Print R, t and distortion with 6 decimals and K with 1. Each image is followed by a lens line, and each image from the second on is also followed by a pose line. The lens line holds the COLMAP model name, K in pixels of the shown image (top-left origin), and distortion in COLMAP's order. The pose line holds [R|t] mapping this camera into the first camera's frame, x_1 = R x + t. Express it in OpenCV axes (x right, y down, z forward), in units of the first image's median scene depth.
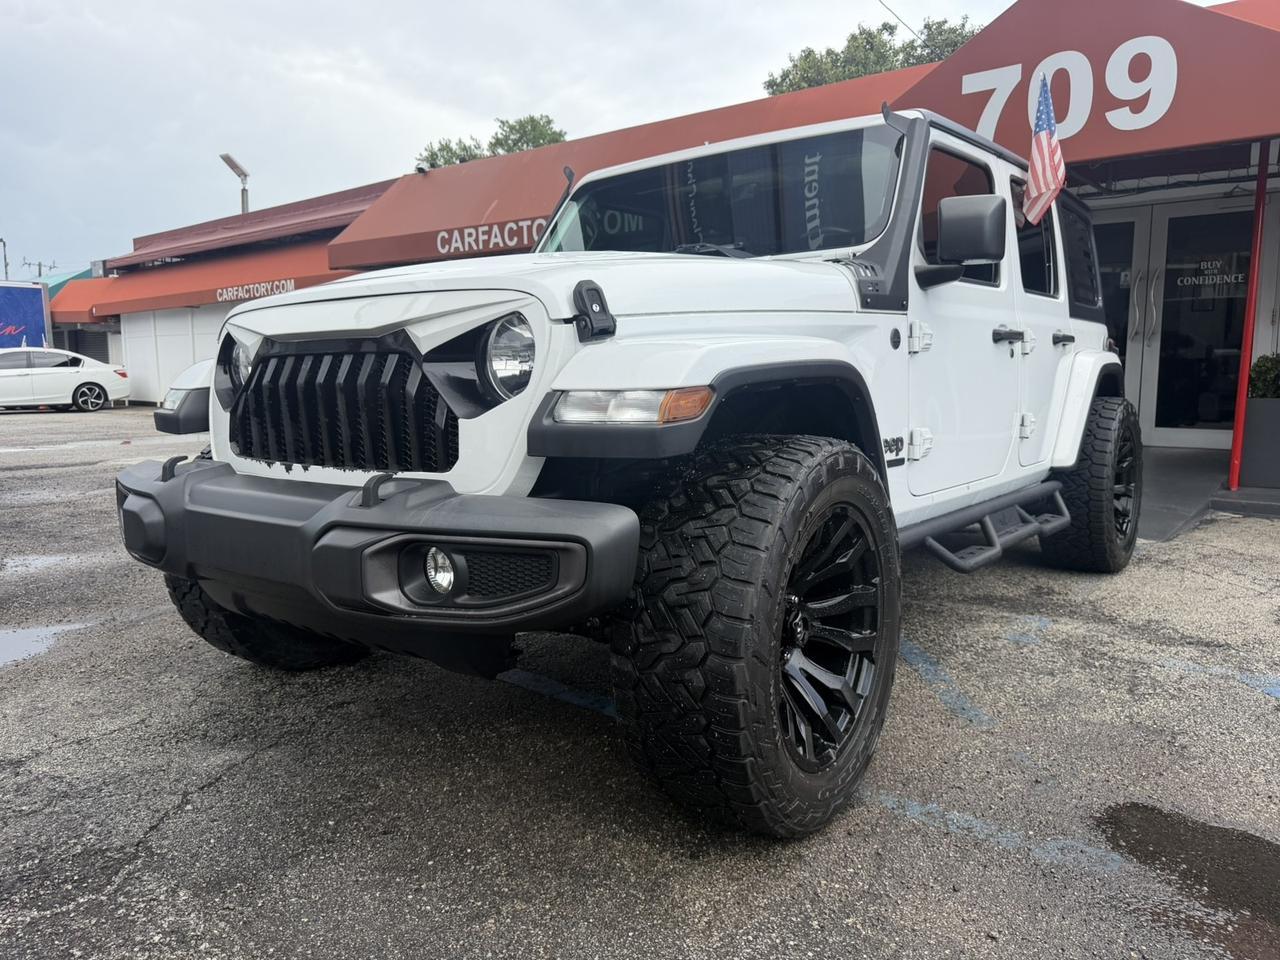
lens RADIAL K [[917.4, 0, 634.4], [0, 917.4, 477.0], [0, 0, 1]] dist [0.006737, -0.010670]
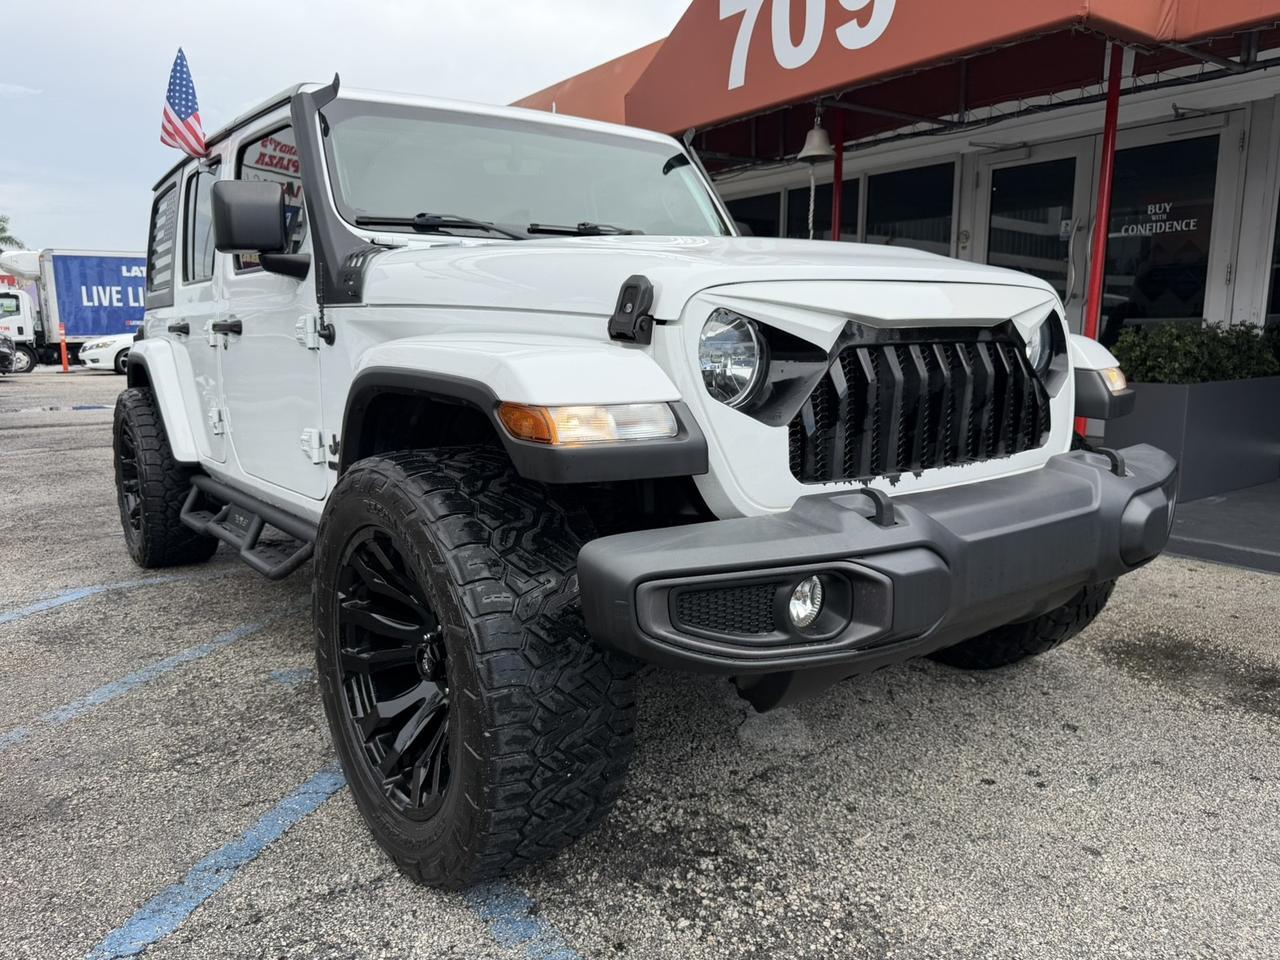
lens RADIAL K [[917.0, 0, 637.4], [0, 917.0, 474.1], [0, 0, 1]] dist [0.007165, -0.008313]
pose [[0.266538, -0.137799, 0.953923, -0.458083], [0.115365, 0.987173, 0.110368, -0.049505], [-0.956895, 0.080632, 0.279016, 0.370427]]
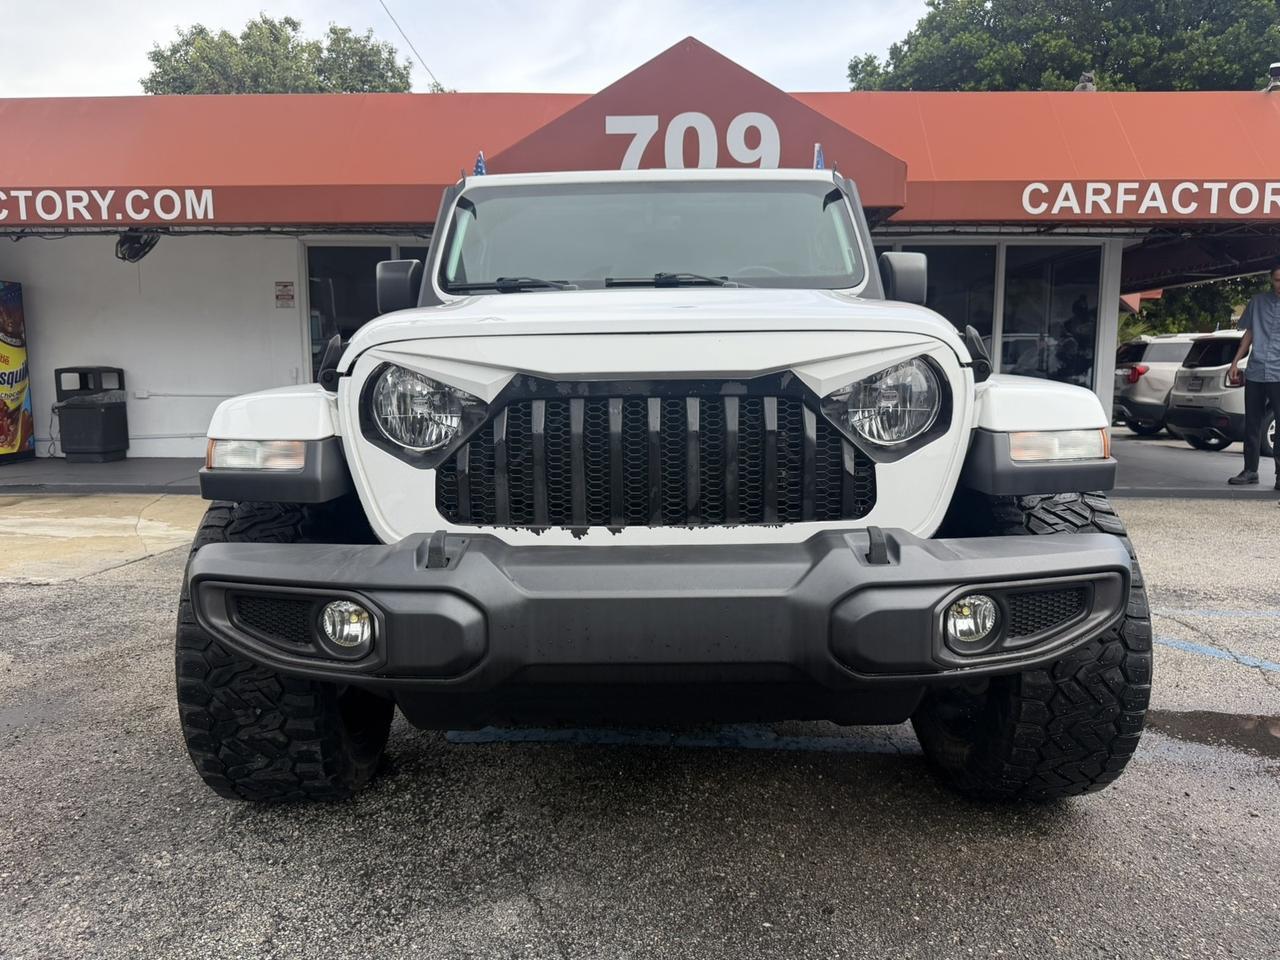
lens RADIAL K [[917.0, 0, 637.4], [0, 917.0, 474.1], [0, 0, 1]] dist [0.007165, -0.008313]
pose [[0.797139, -0.063756, 0.600421, -0.307491], [0.067751, 0.997574, 0.015981, -0.026537], [-0.599983, 0.027940, 0.799525, 0.116141]]
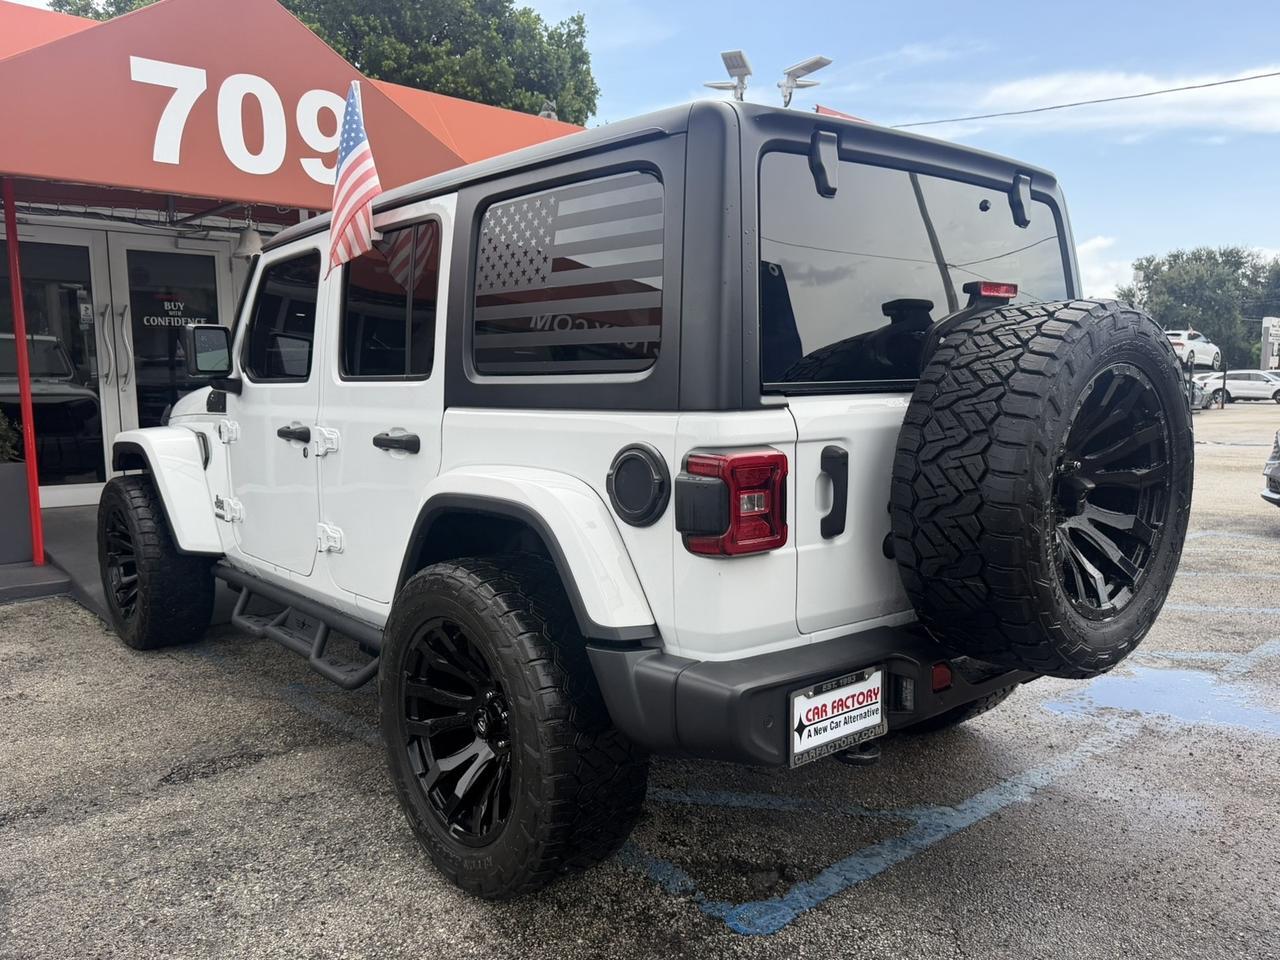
lens RADIAL K [[1020.8, 0, 640.2], [0, 1020.8, 522.6], [0, 0, 1]] dist [0.008813, -0.010582]
pose [[0.144177, -0.137623, 0.979935, -0.491870], [0.117334, 0.985673, 0.121166, -0.106206], [-0.982571, 0.097510, 0.158259, 0.493667]]
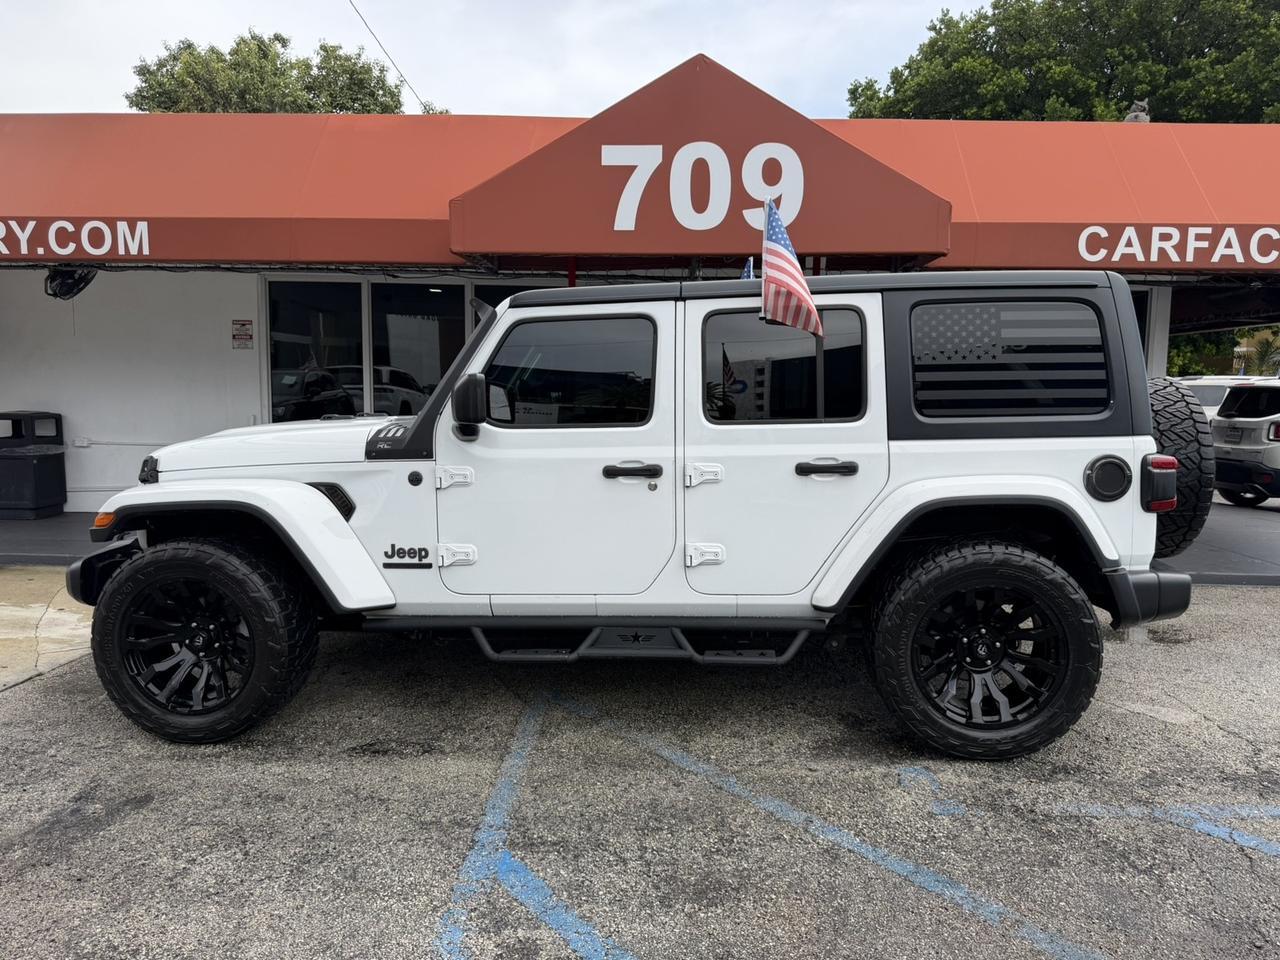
lens RADIAL K [[917.0, 0, 637.4], [0, 917.0, 474.1], [0, 0, 1]] dist [0.007165, -0.008313]
pose [[0.792004, -0.044860, 0.608866, -0.208324], [0.058824, 0.998264, -0.002968, -0.097878], [-0.607676, 0.038166, 0.793268, 0.250912]]
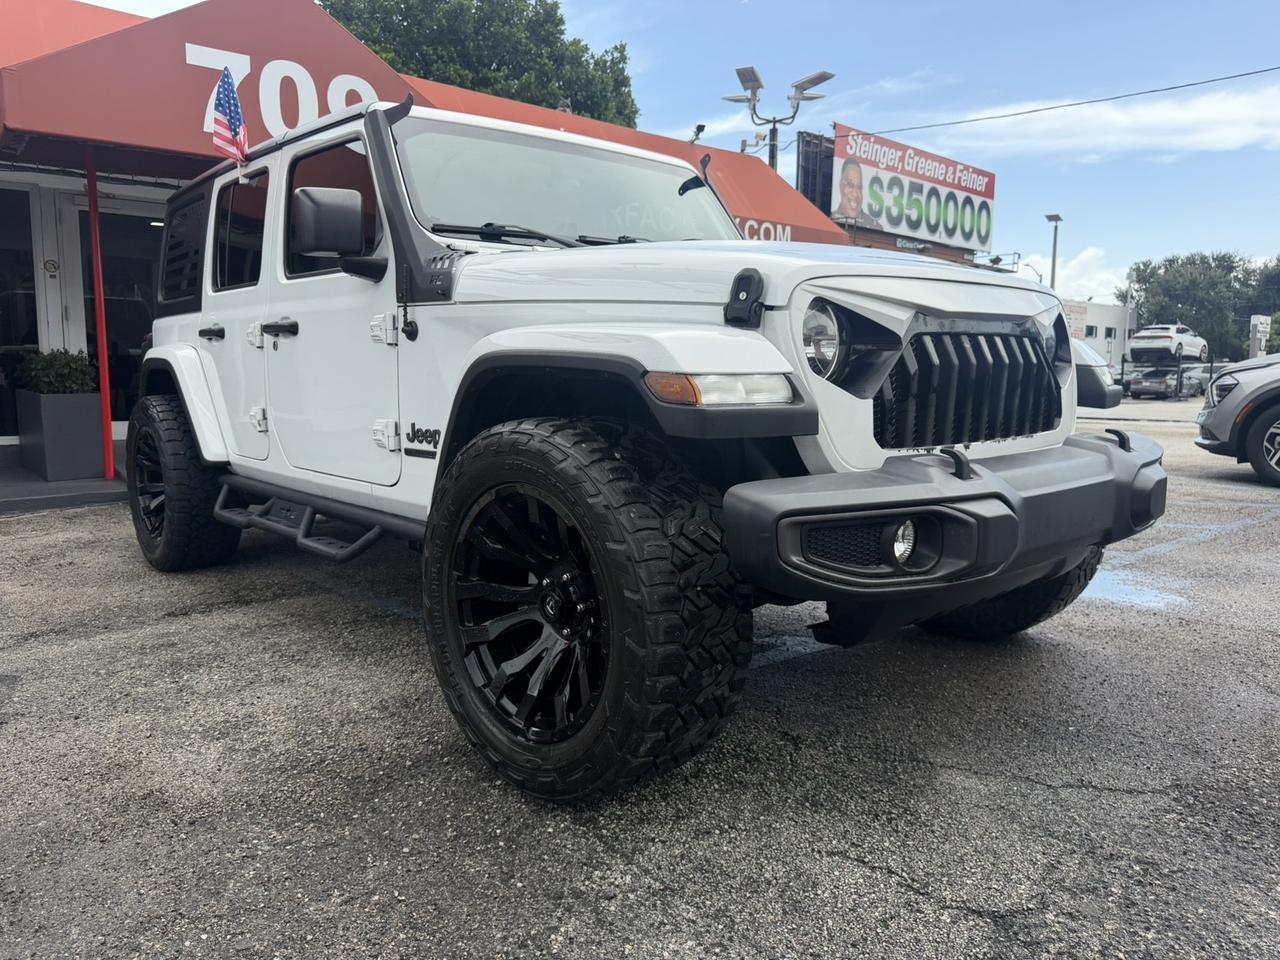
lens RADIAL K [[917.4, 0, 634.4], [0, 917.4, 477.0], [0, 0, 1]] dist [0.006737, -0.010670]
pose [[0.194979, -0.109986, 0.974621, -0.517338], [0.110129, 0.989864, 0.089675, -0.039025], [-0.974605, 0.089849, 0.205115, 0.421807]]
